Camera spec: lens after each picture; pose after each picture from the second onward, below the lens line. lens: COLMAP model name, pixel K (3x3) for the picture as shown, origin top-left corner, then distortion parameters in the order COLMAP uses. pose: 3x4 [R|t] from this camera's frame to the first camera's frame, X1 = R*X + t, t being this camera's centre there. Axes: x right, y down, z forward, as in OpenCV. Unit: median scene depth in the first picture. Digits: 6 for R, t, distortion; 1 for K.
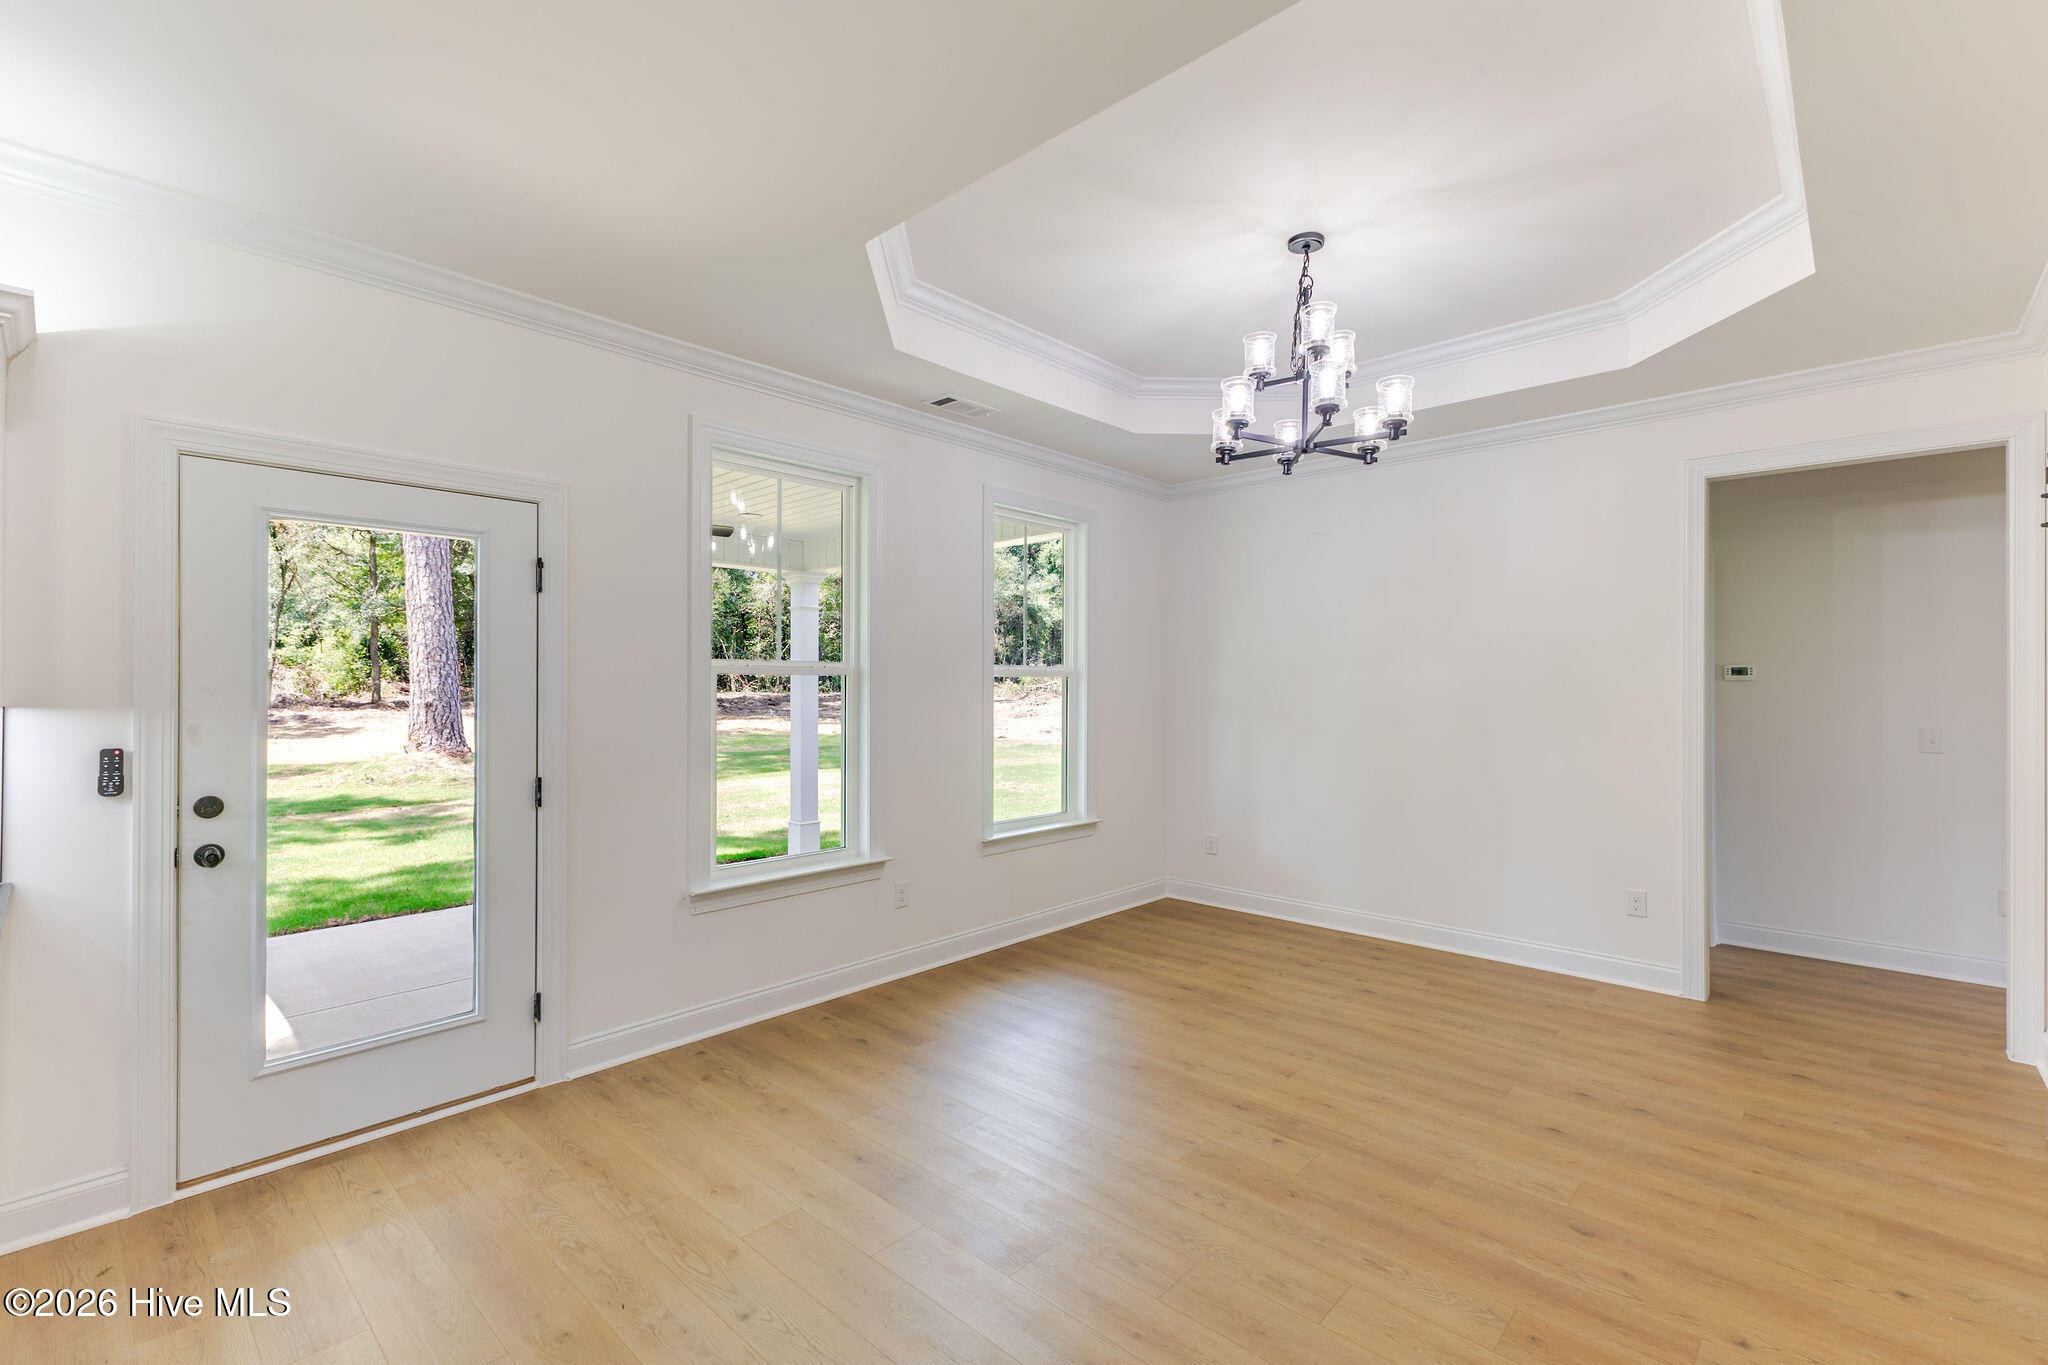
lens RADIAL K [[892.4, 0, 1024.0], [0, 892.4, 682.5], [0, 0, 1]] dist [0.008254, -0.000401]
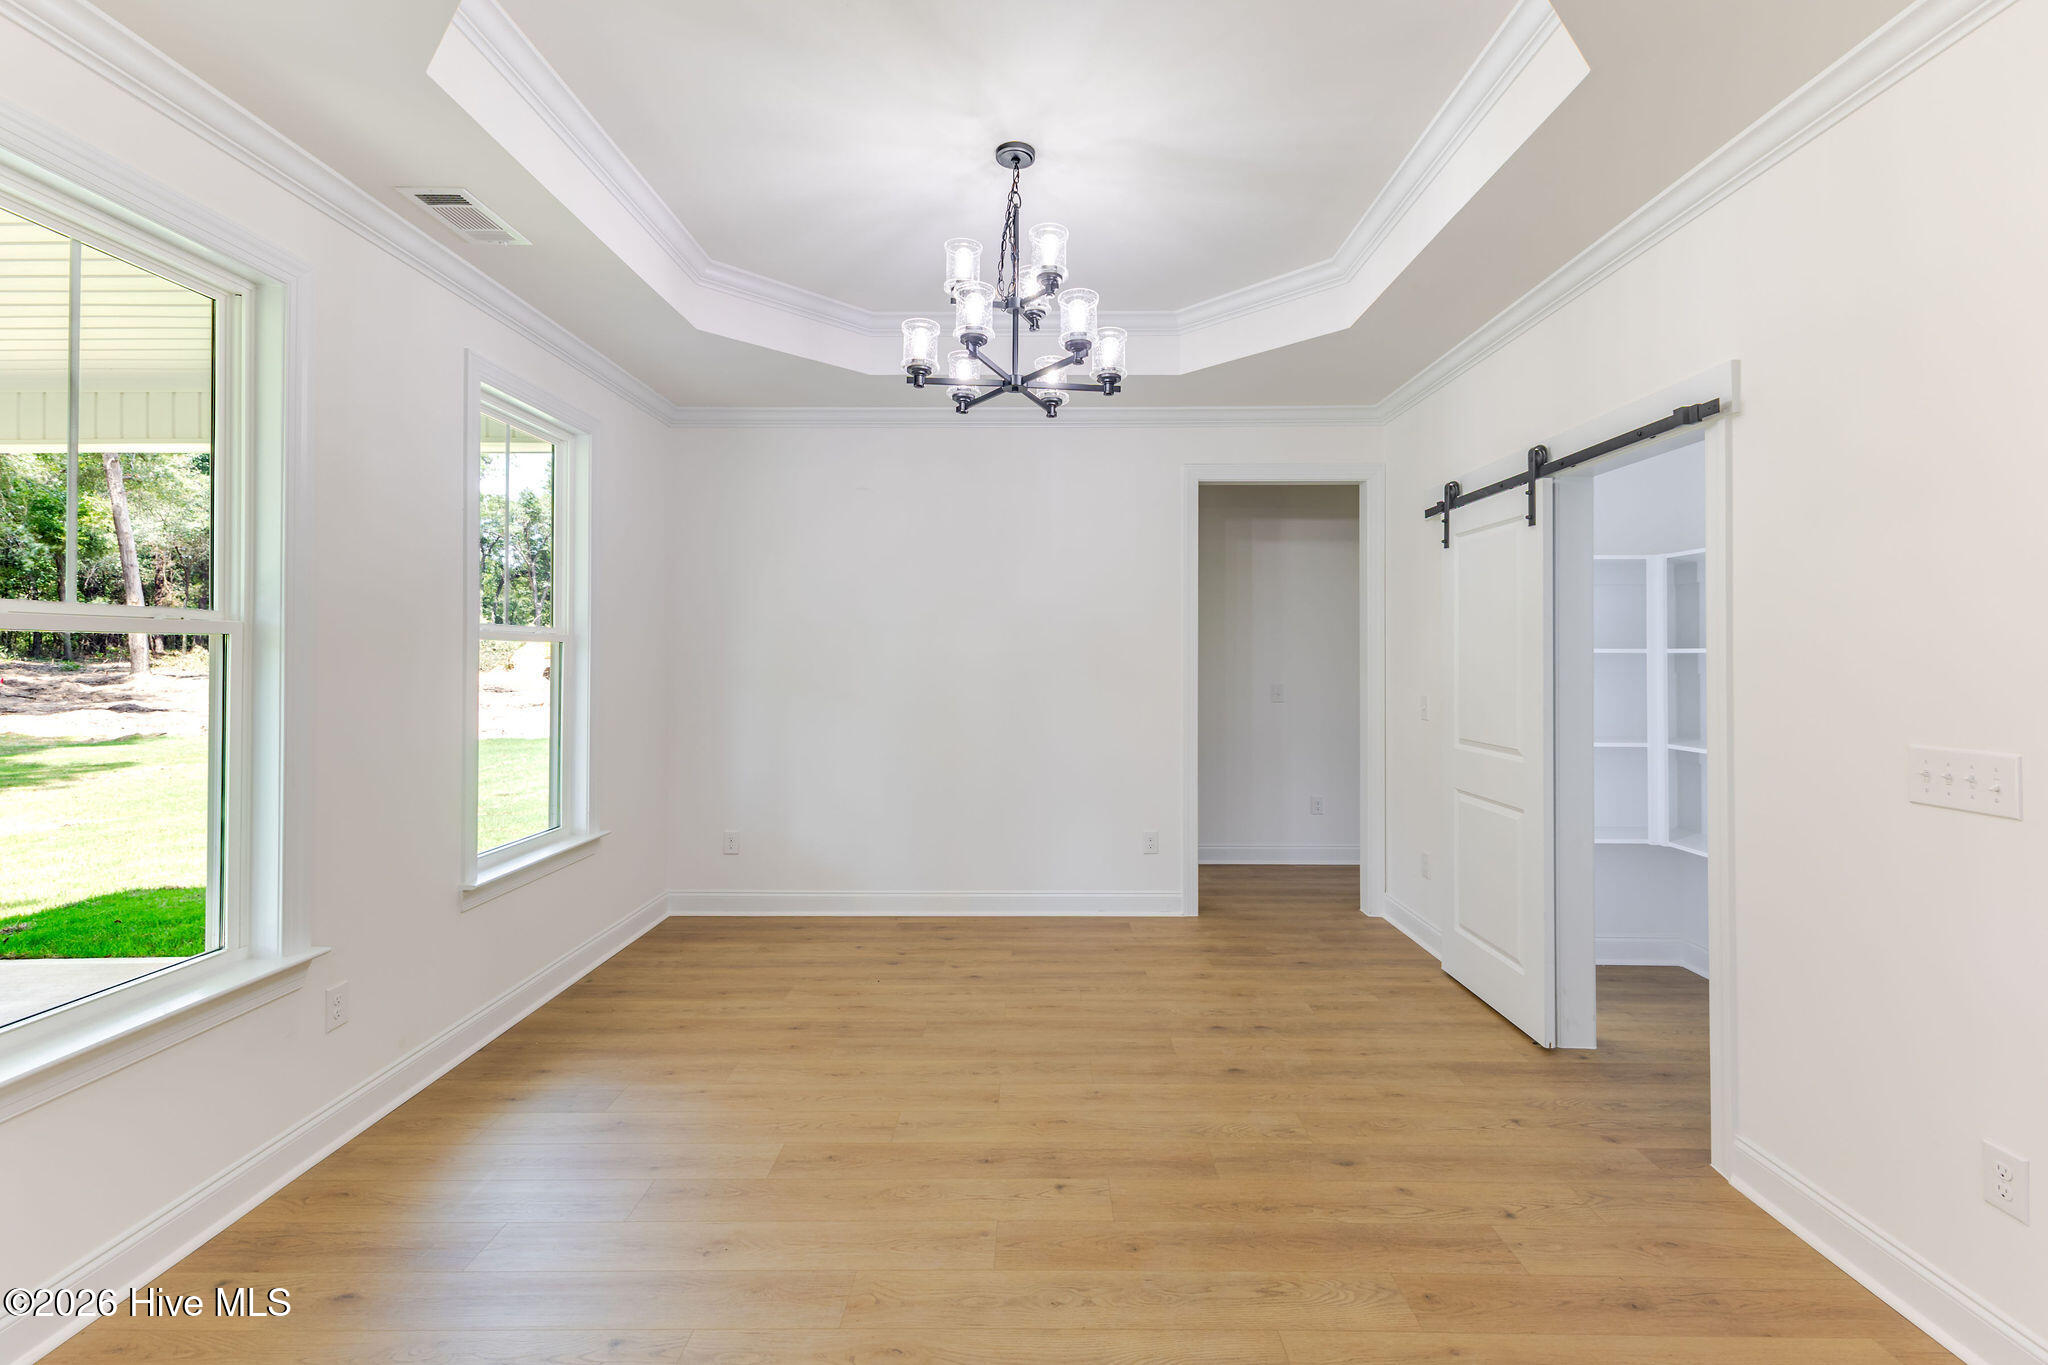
lens RADIAL K [[884.8, 0, 956.1], [0, 884.8, 646.5], [0, 0, 1]] dist [0.012800, 0.000137]
pose [[0.735840, 0.005570, 0.677132, -0.285240], [-0.001454, 0.999977, -0.006646, 0.002729], [-0.677154, 0.003906, 0.735831, 0.344754]]
